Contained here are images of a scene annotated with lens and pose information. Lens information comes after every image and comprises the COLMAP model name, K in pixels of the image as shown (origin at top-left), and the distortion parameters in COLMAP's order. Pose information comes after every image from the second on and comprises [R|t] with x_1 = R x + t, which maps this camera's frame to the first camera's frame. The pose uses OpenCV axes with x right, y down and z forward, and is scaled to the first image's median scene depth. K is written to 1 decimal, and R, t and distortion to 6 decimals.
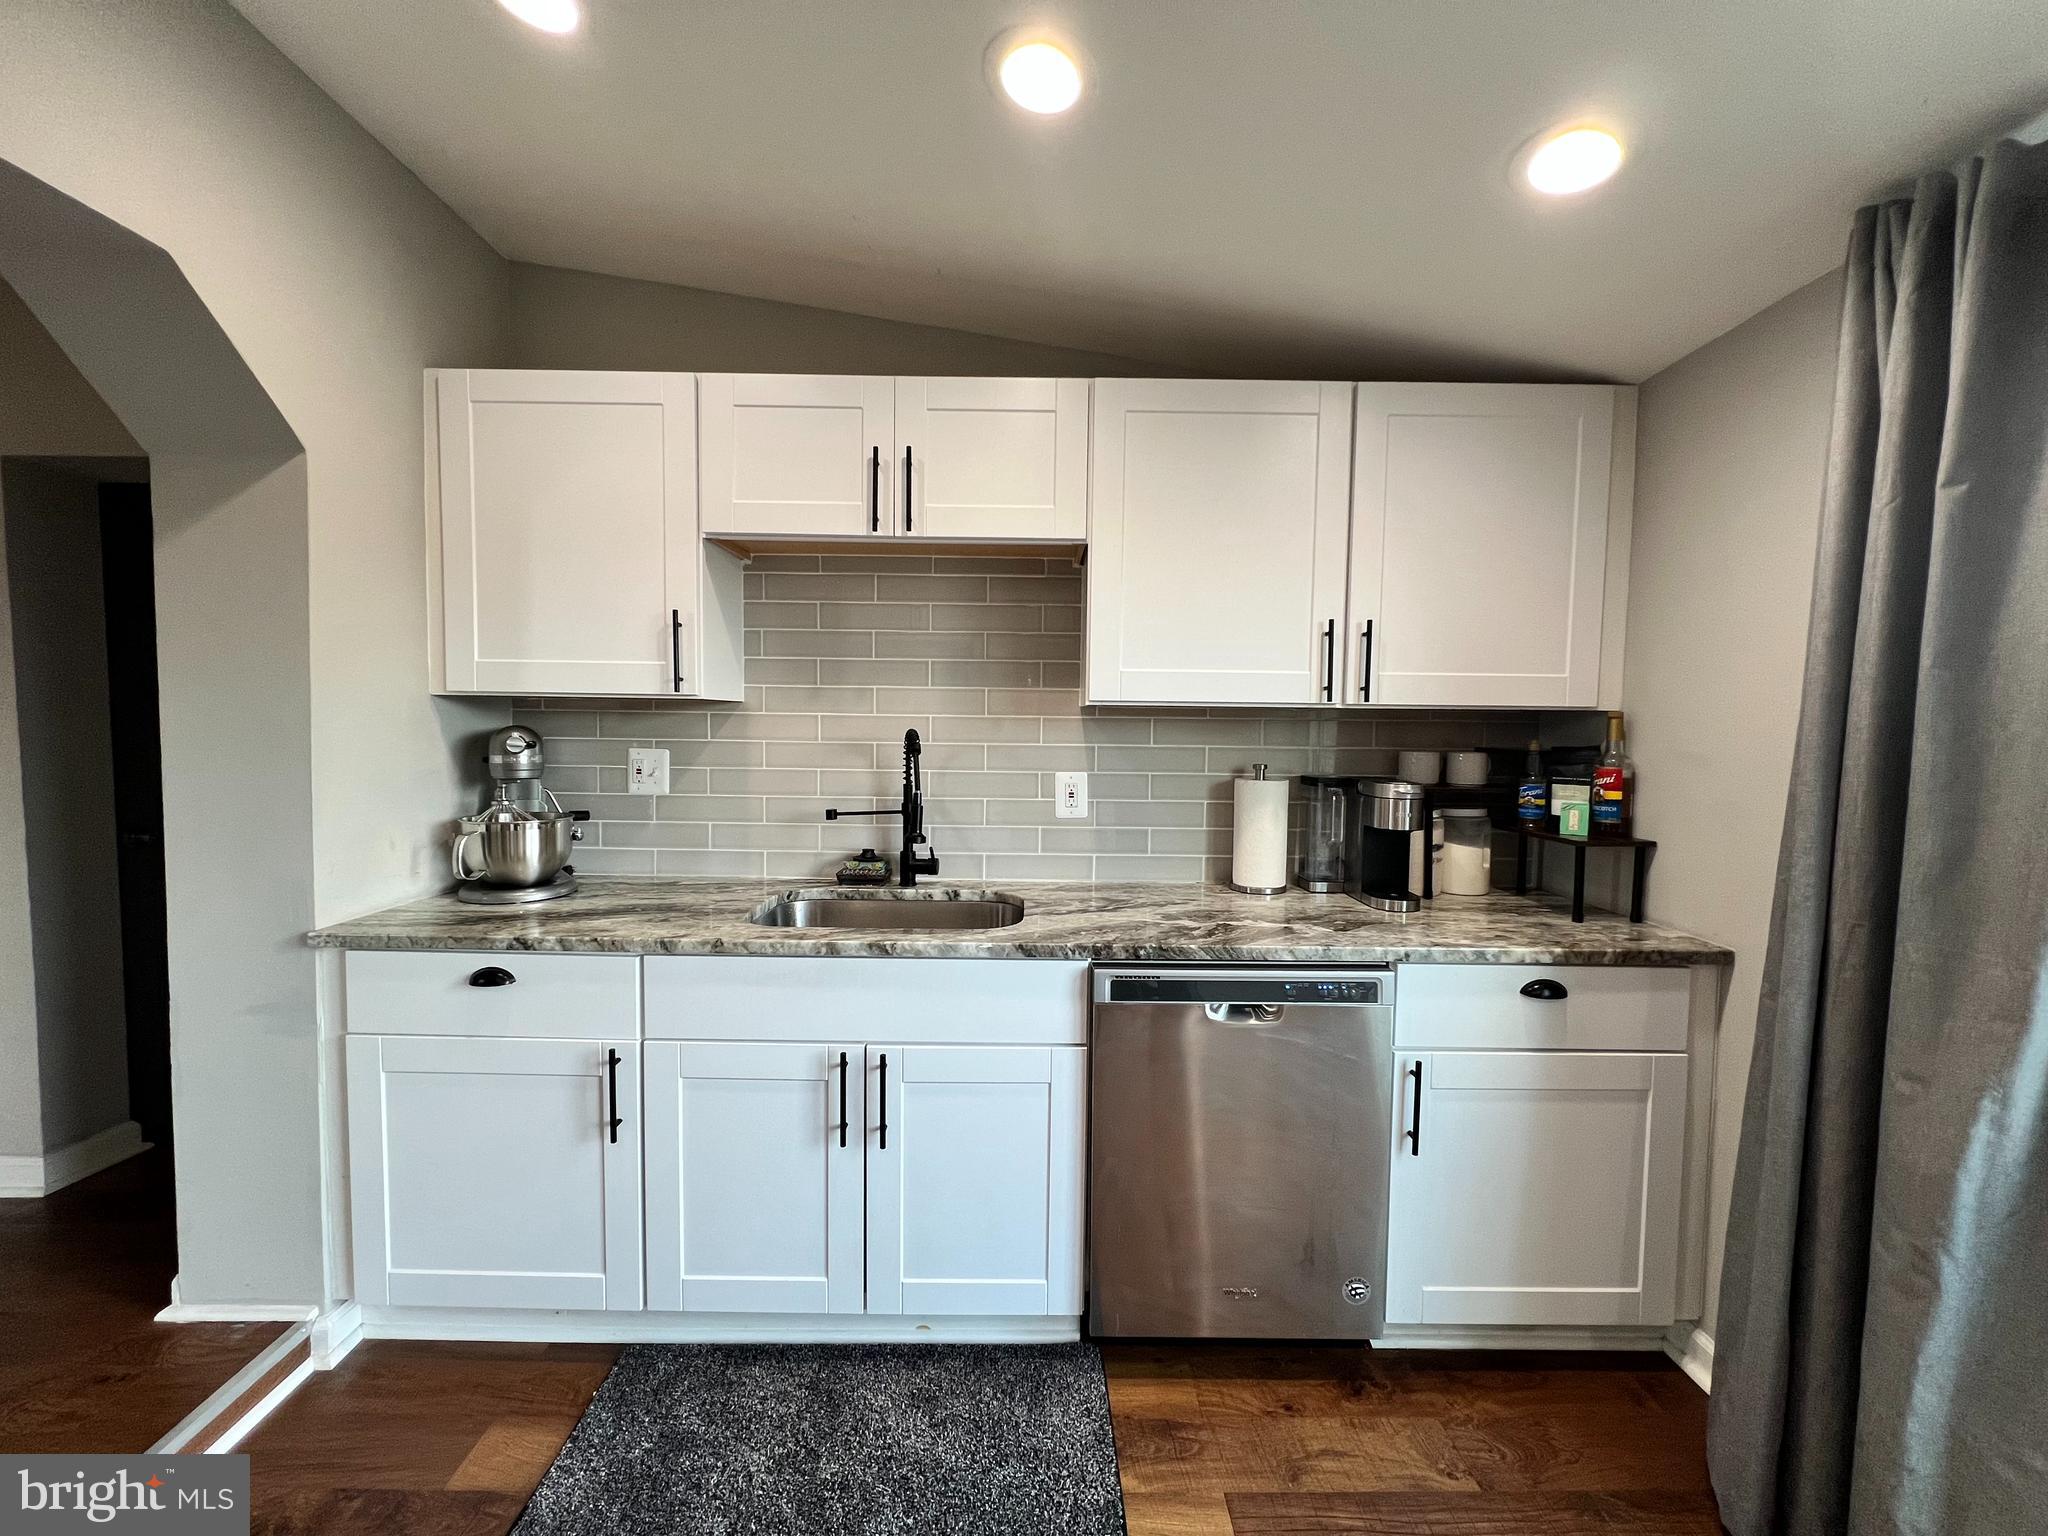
lens RADIAL K [[812.7, 0, 1024.4], [0, 812.7, 768.3], [0, 0, 1]] dist [-0.001331, -0.000238]
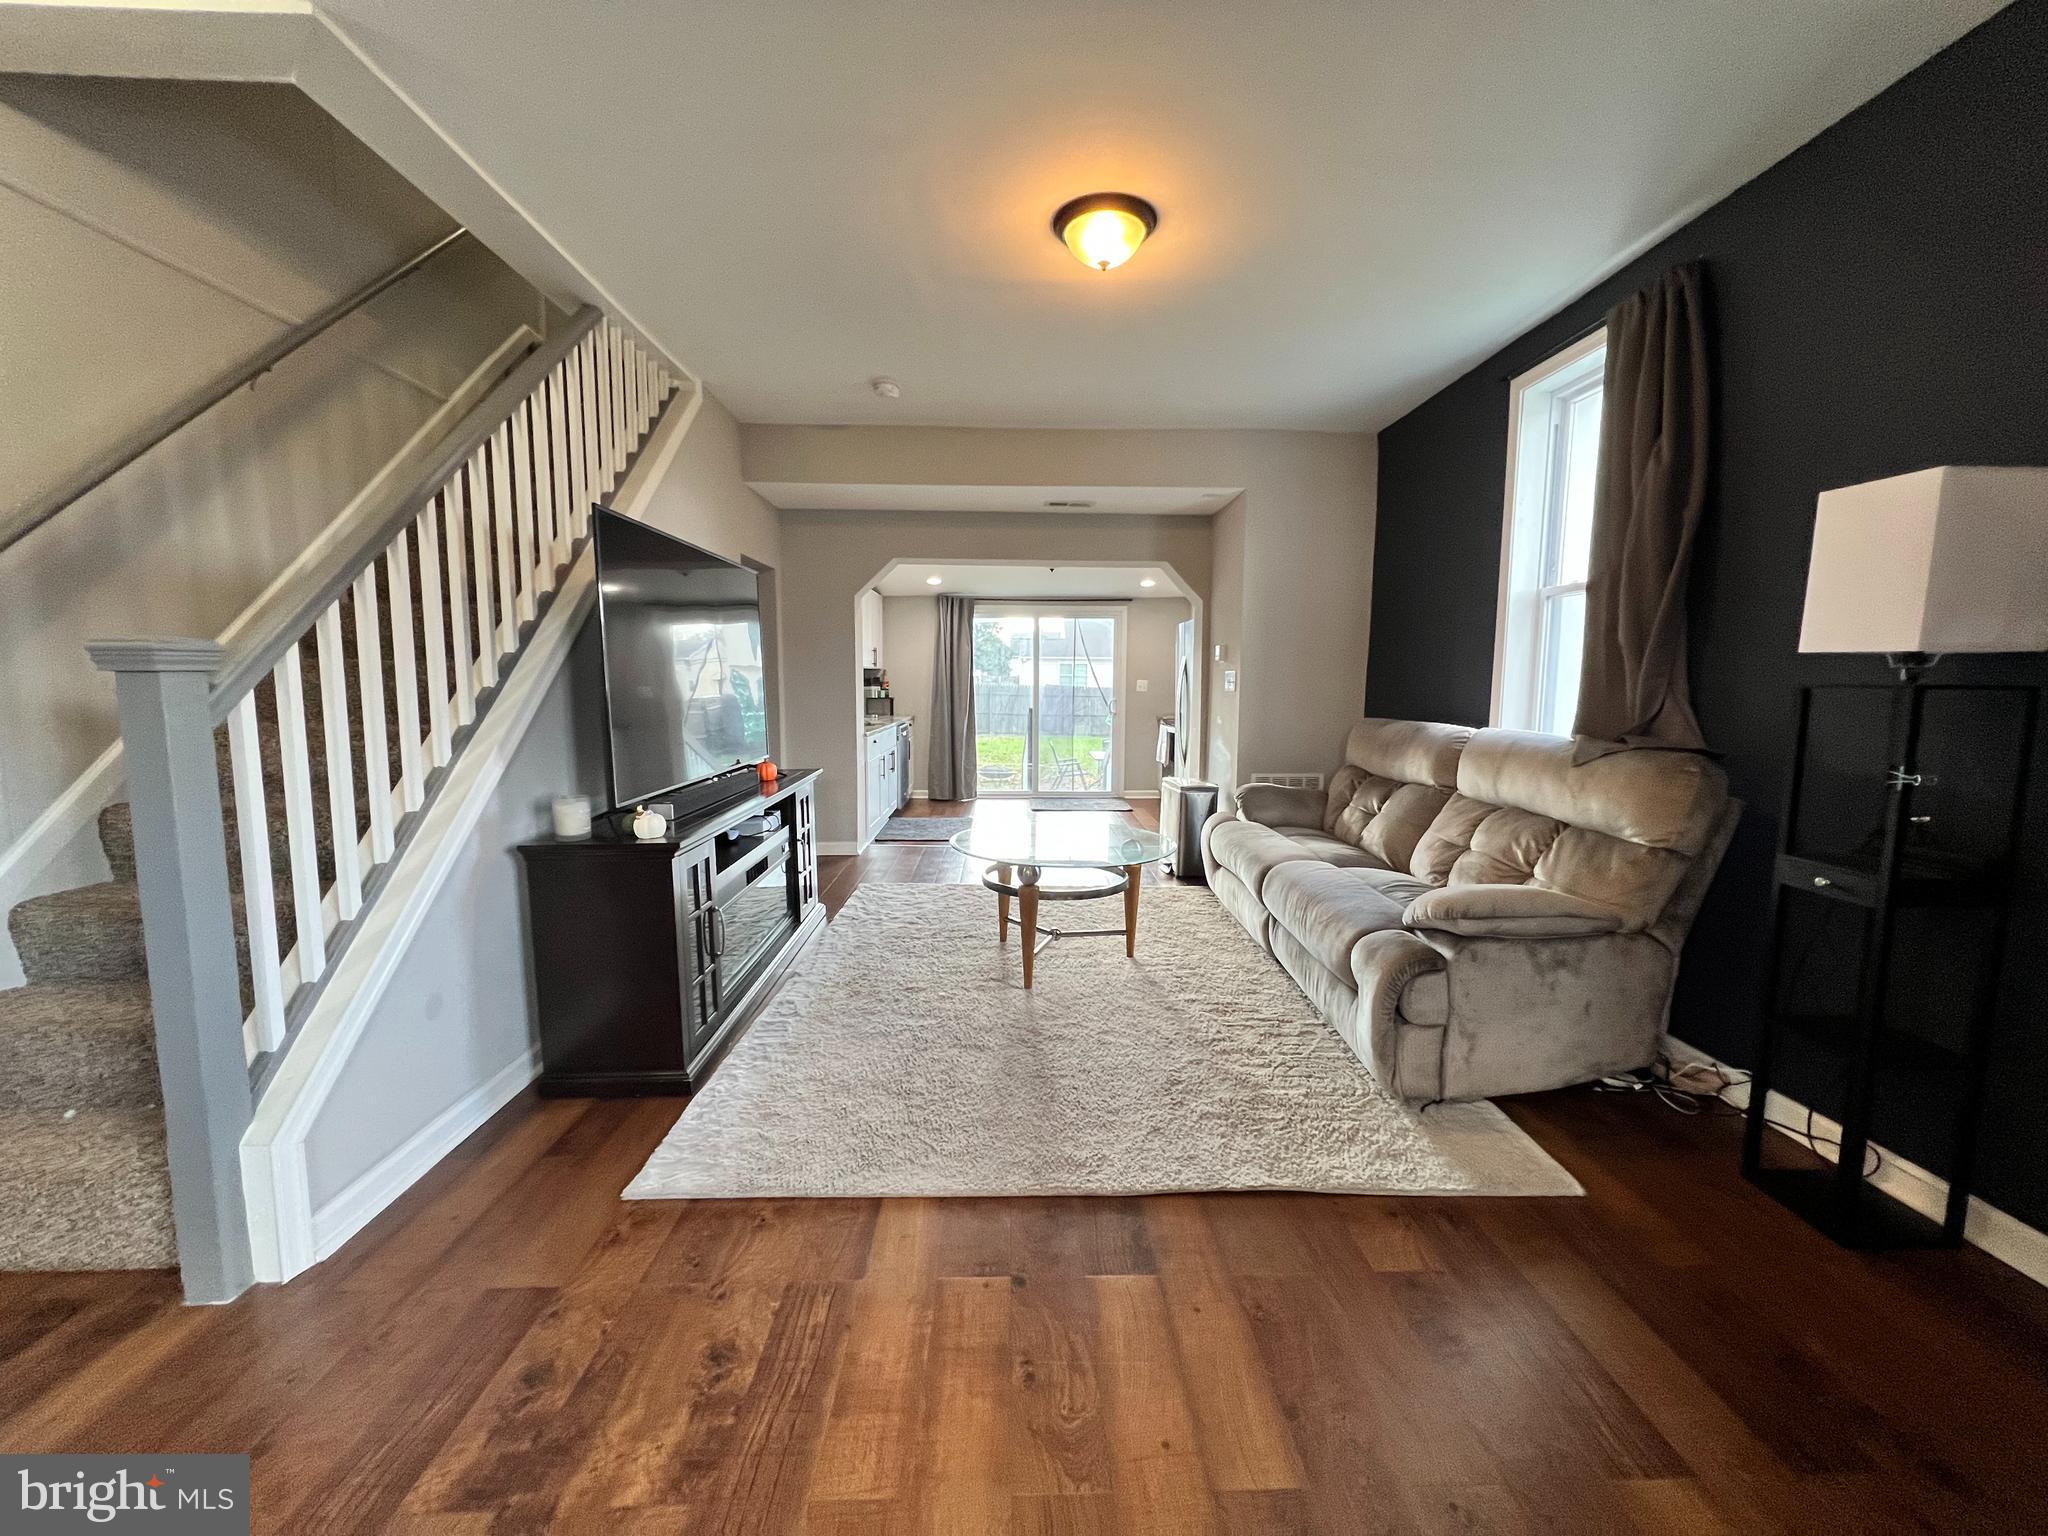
lens RADIAL K [[808.7, 0, 1027.7], [0, 808.7, 768.6], [0, 0, 1]] dist [-0.006476, 0.000034]
pose [[-0.019256, -0.123456, 0.992163, -3.791580], [0.043034, 0.991325, 0.124187, -0.043555], [-0.998888, 0.045089, -0.013776, 0.297676]]
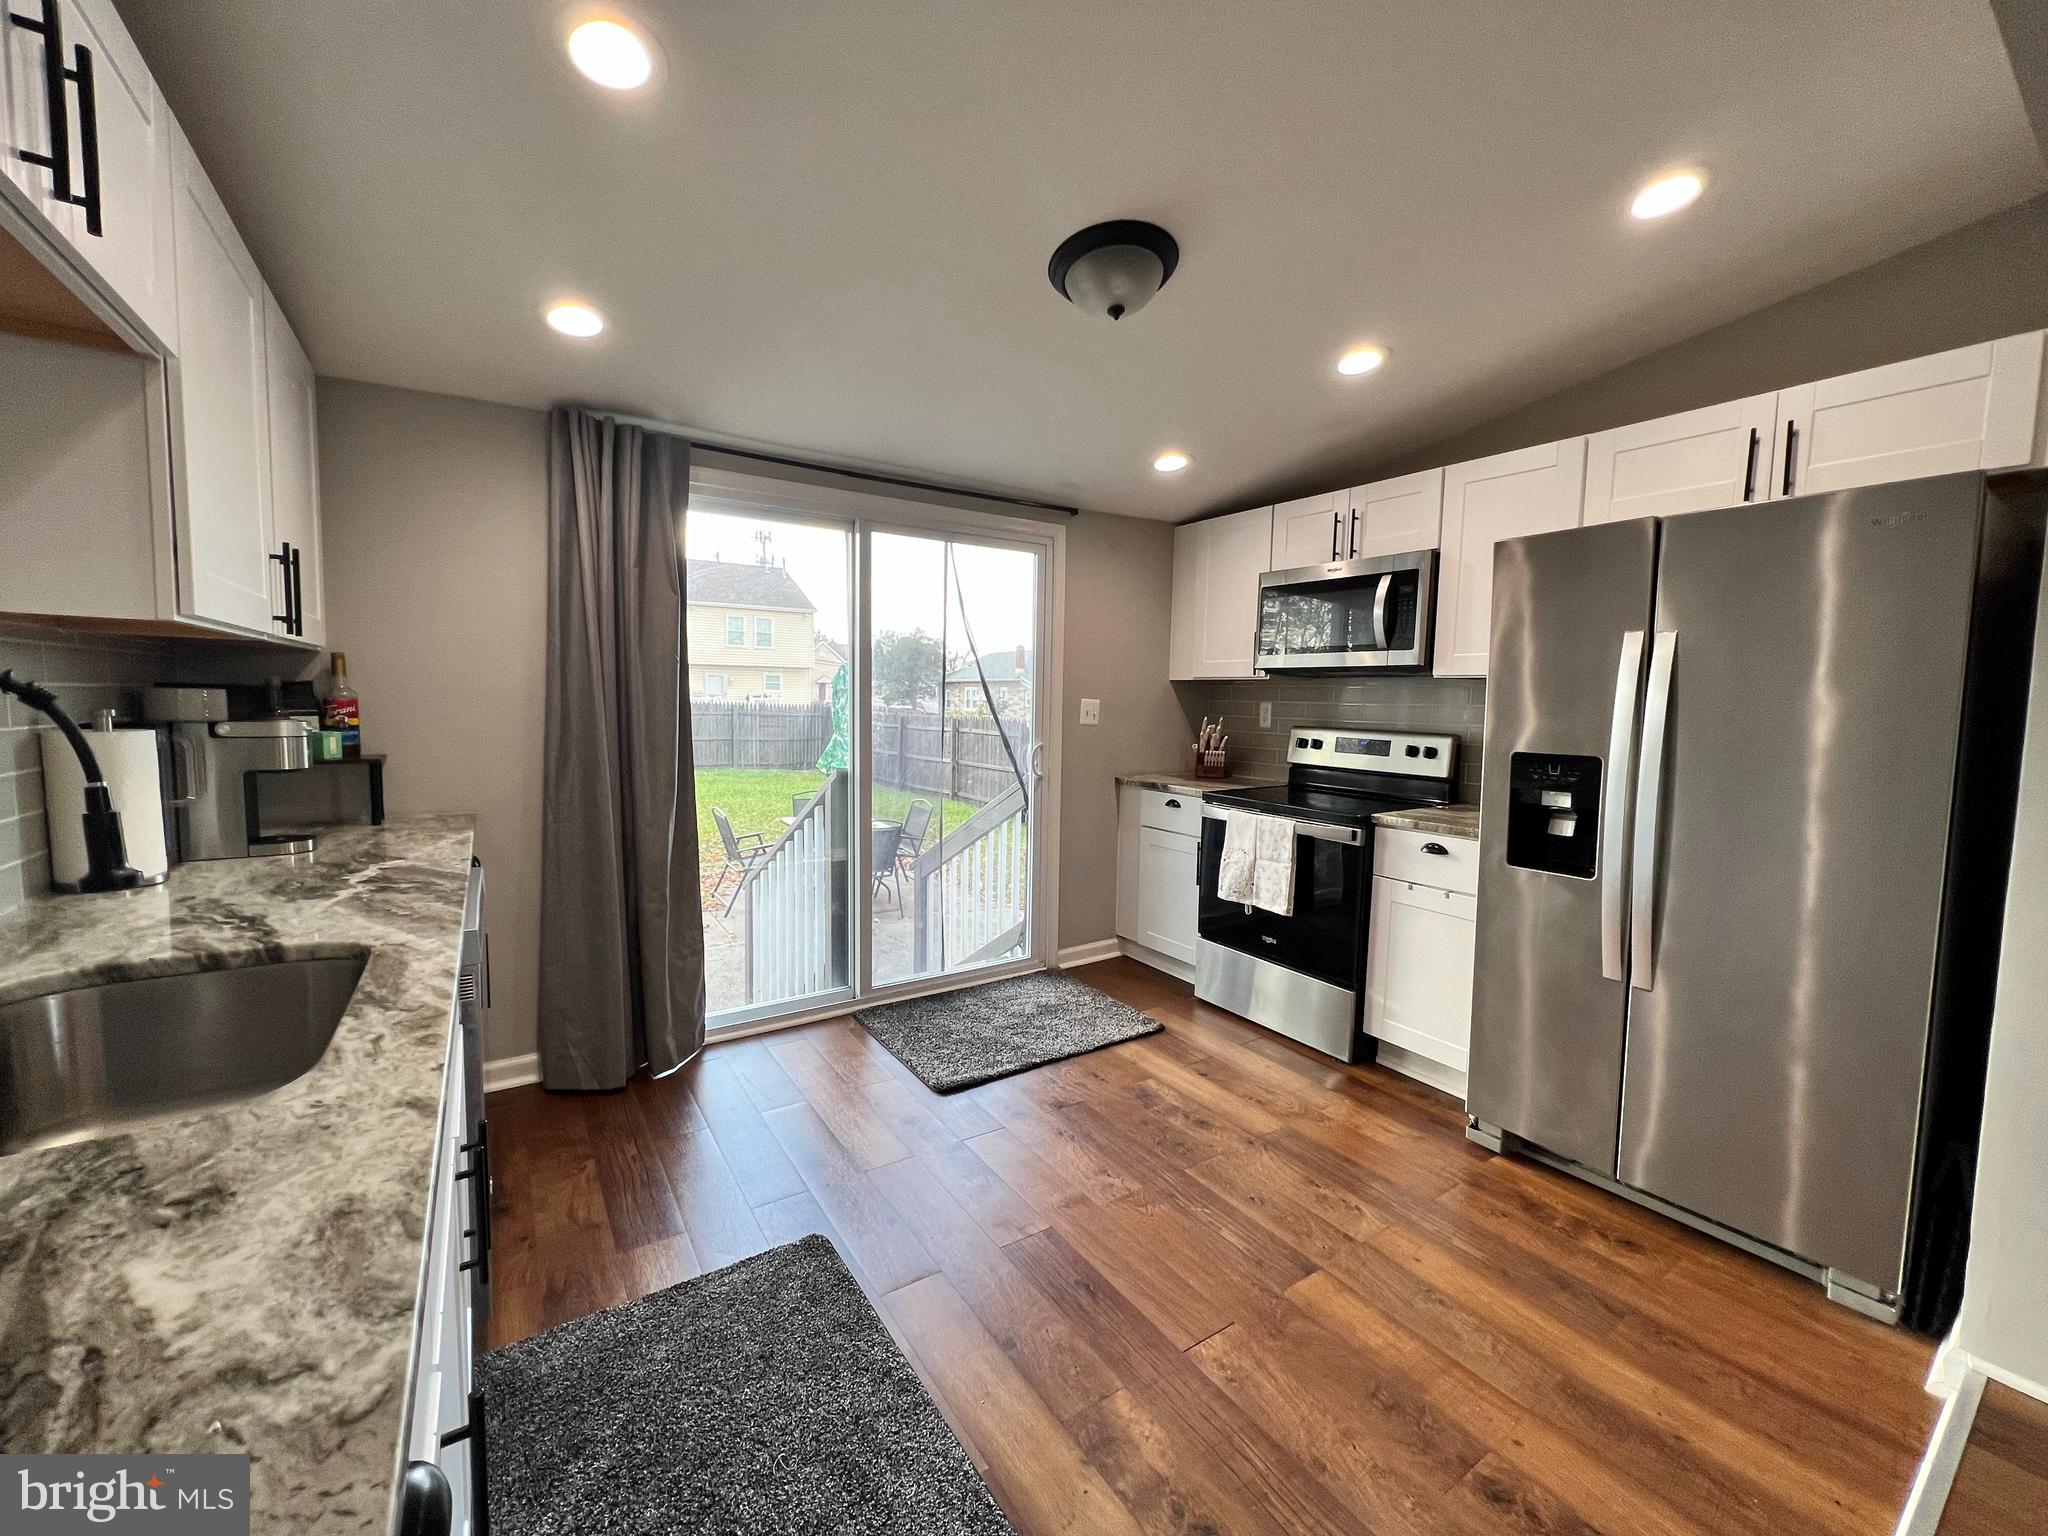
lens RADIAL K [[808.7, 0, 1027.7], [0, 808.7, 768.6], [0, 0, 1]] dist [-0.006476, 0.000034]
pose [[-0.545487, -0.095802, 0.832626, -0.841765], [0.019491, 0.991727, 0.126877, -0.030435], [-0.837892, 0.085439, -0.539107, 0.802393]]
